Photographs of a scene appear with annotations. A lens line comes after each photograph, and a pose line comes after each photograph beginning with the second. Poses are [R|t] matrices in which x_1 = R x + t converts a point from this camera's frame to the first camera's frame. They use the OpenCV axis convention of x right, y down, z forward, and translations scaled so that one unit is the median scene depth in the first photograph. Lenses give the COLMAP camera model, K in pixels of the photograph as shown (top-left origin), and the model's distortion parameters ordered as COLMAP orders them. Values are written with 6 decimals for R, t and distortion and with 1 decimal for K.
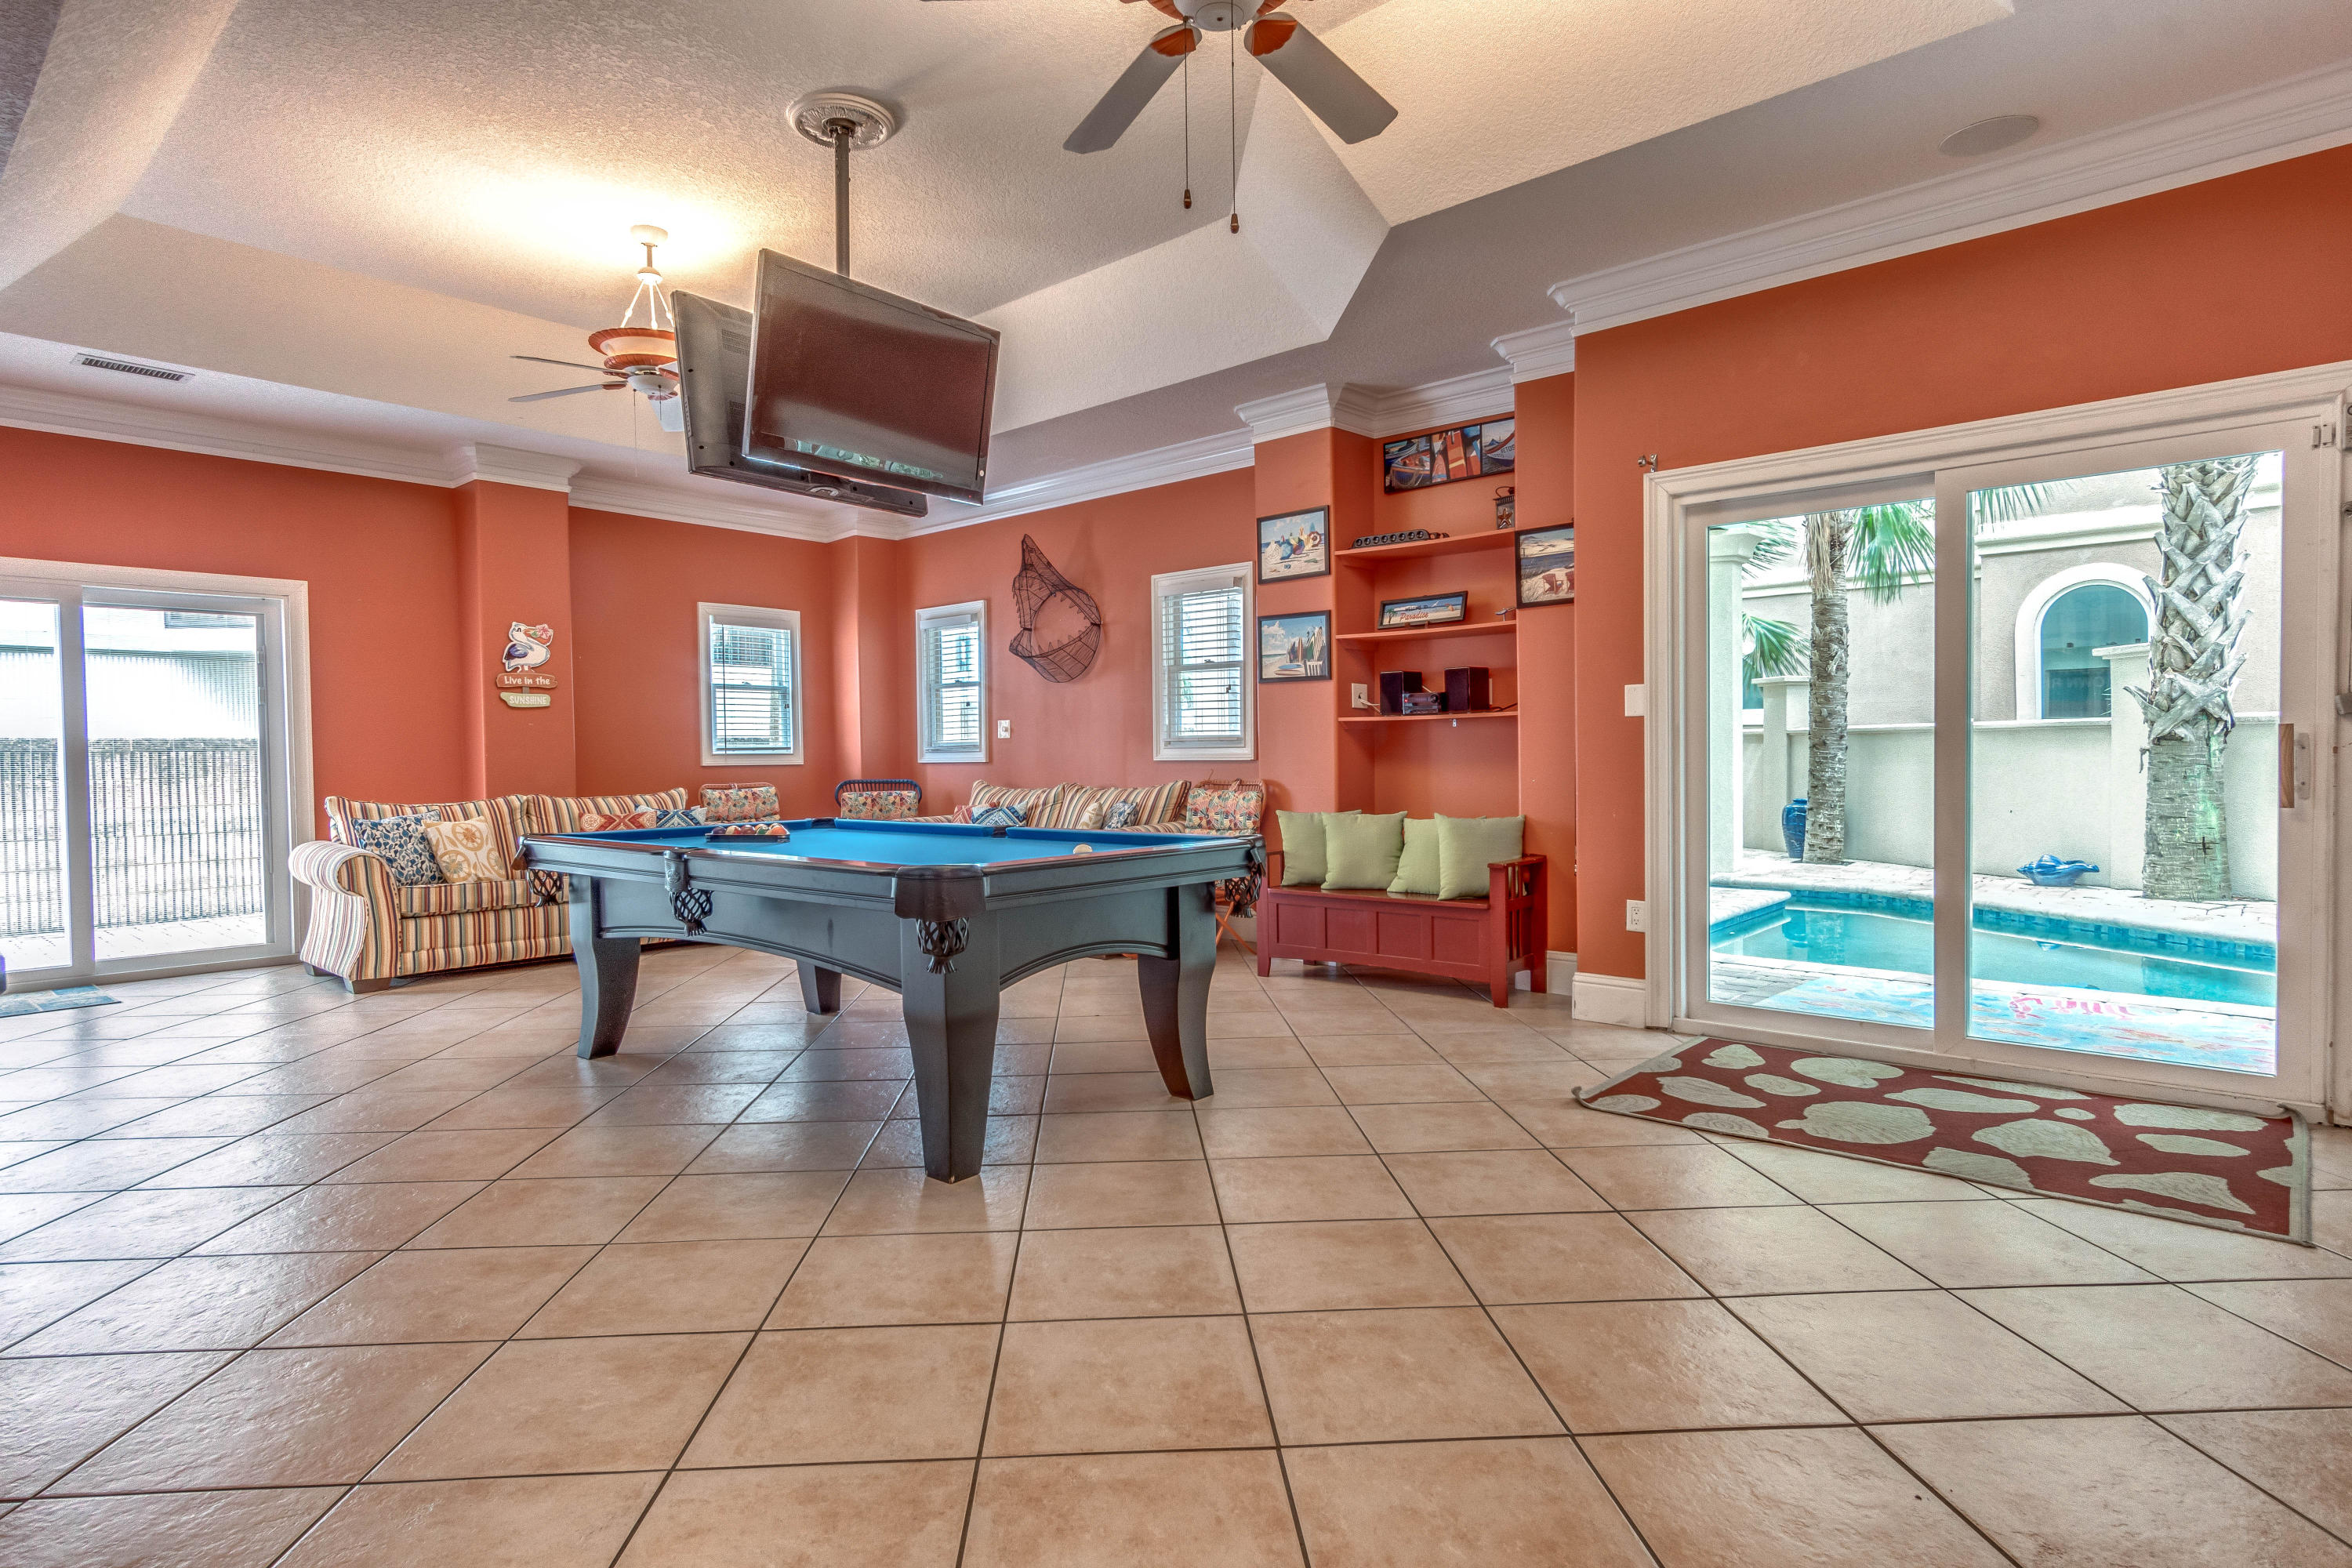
lens RADIAL K [[1250.5, 0, 1218.3], [0, 1250.5, 787.9], [0, 0, 1]] dist [0.001557, 0.005094]
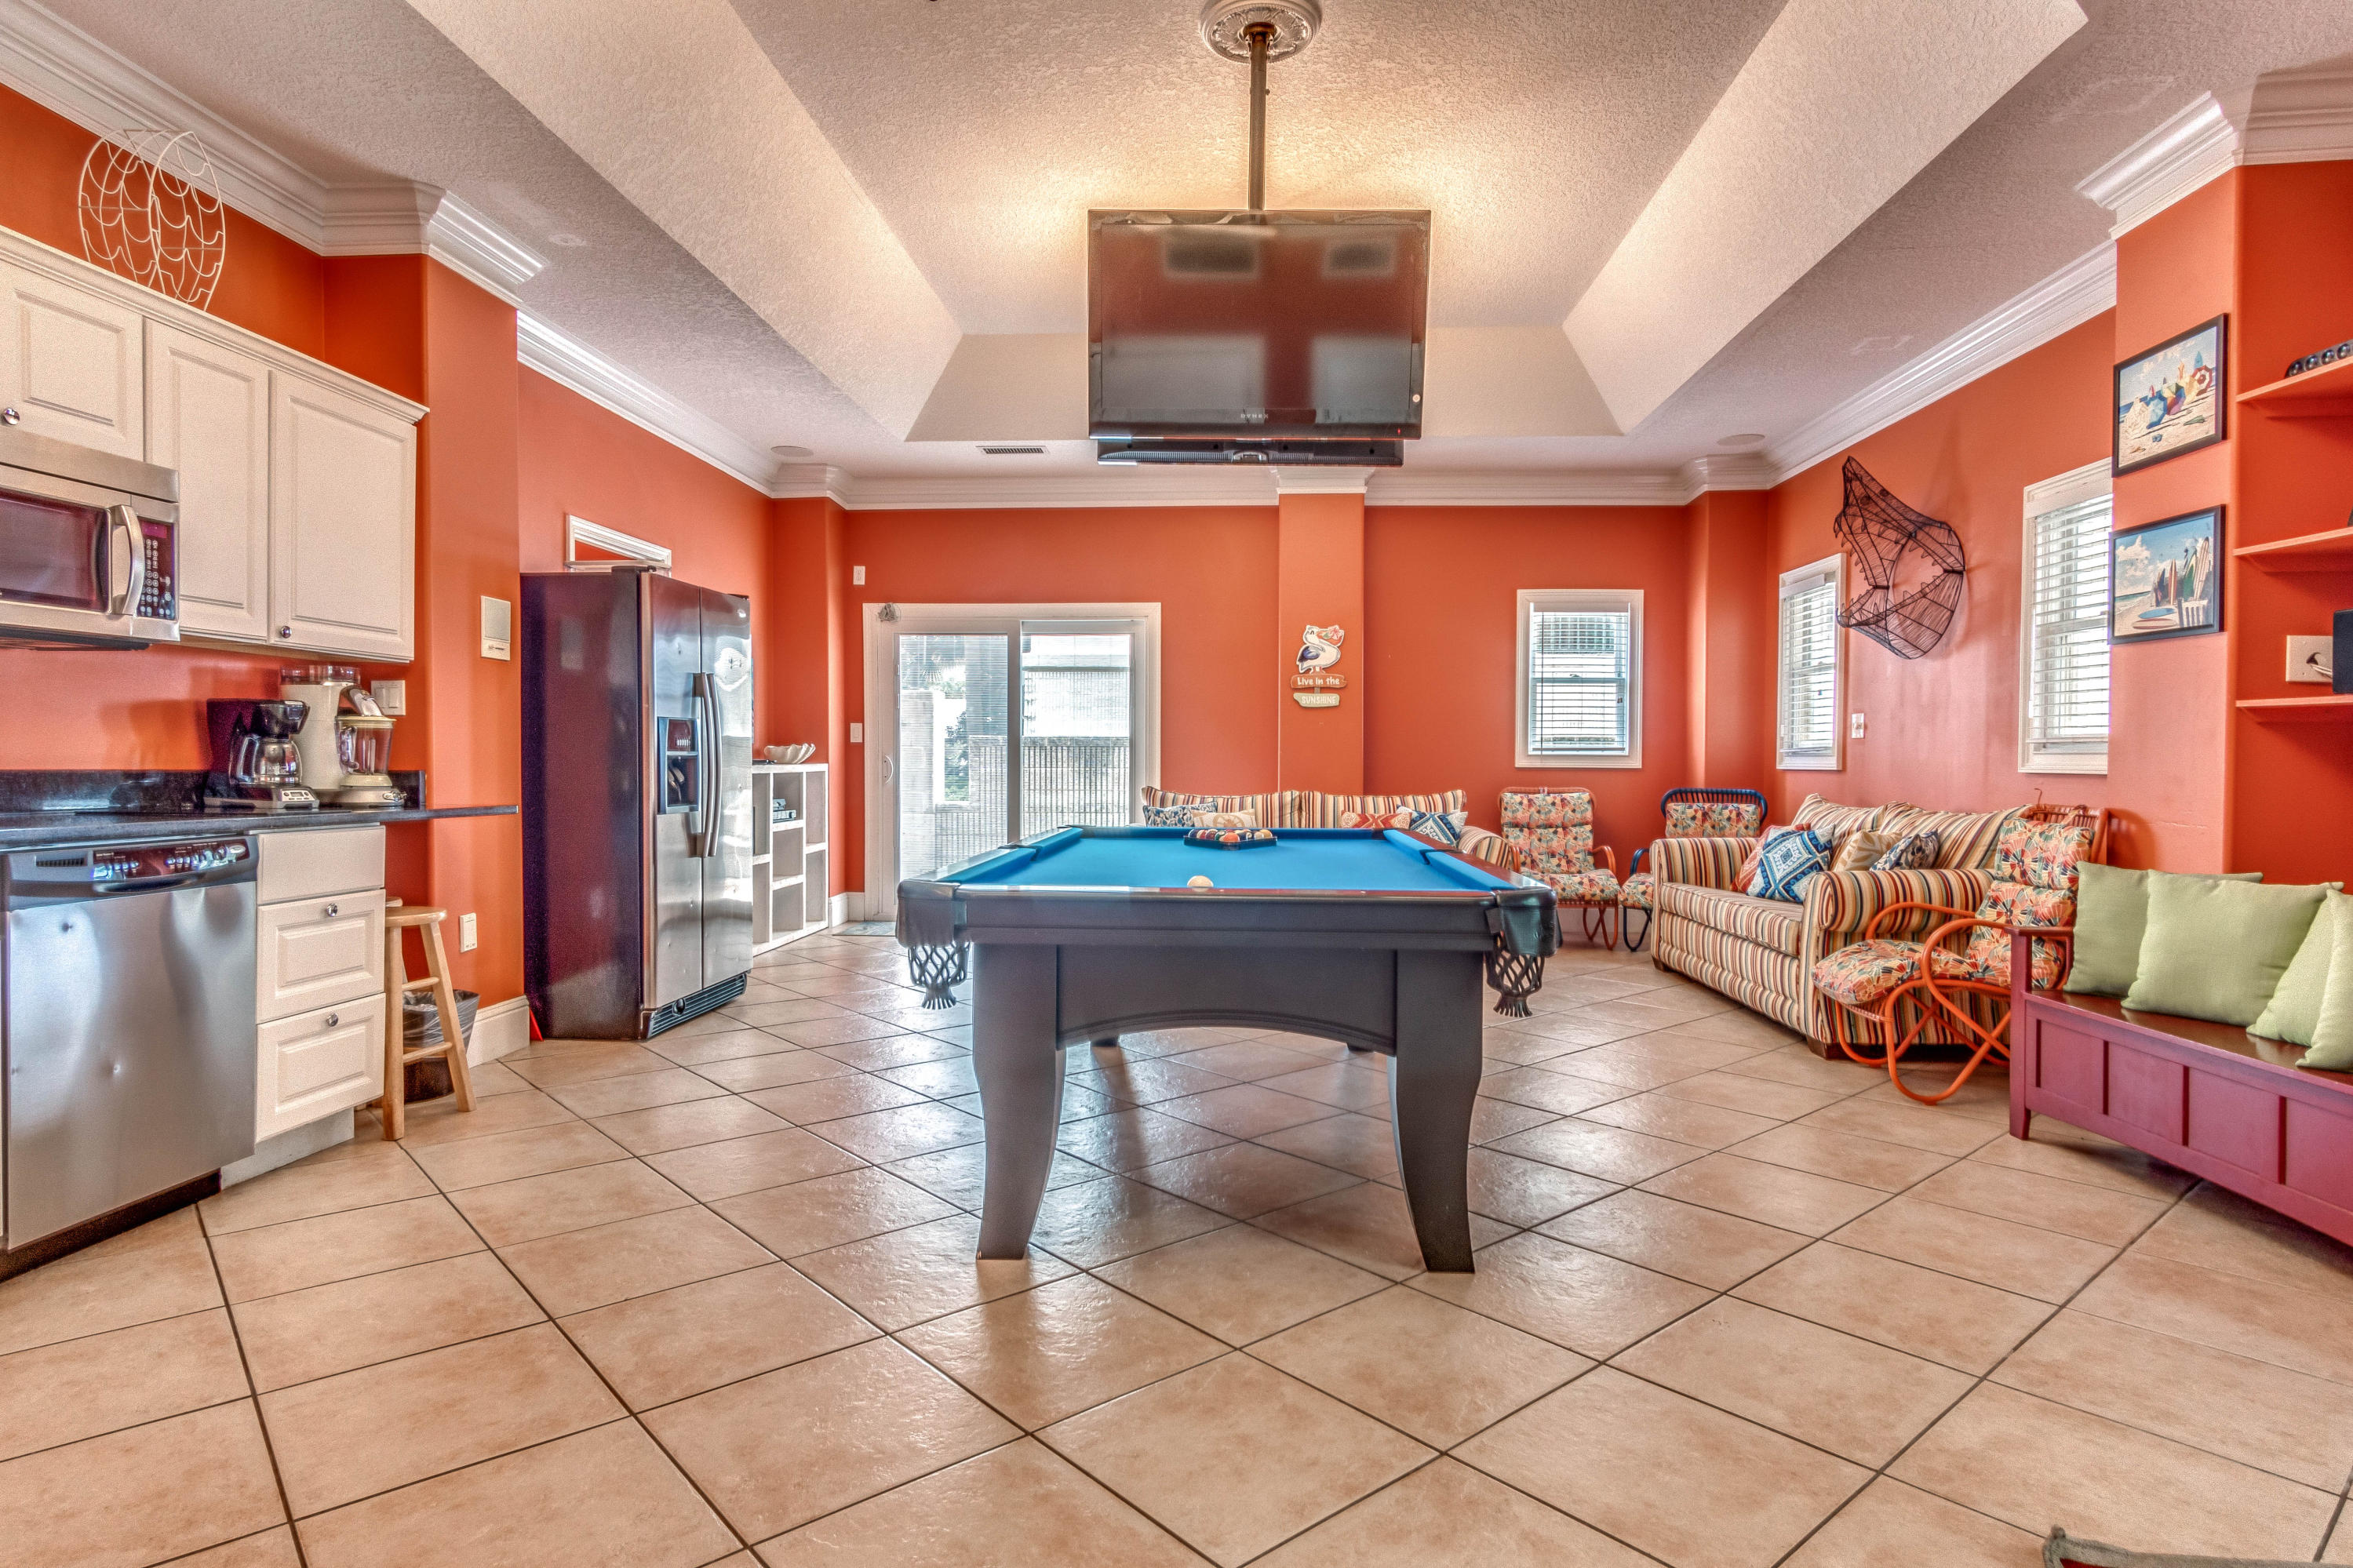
lens RADIAL K [[1321.8, 0, 1148.0], [0, 1321.8, 777.5], [0, 0, 1]] dist [0.004510, 0.005450]
pose [[0.589298, 0.026838, -0.807470, 0.279900], [-0.035466, 0.999344, 0.007332, -0.009982], [0.807137, 0.024317, 0.589864, 0.273341]]
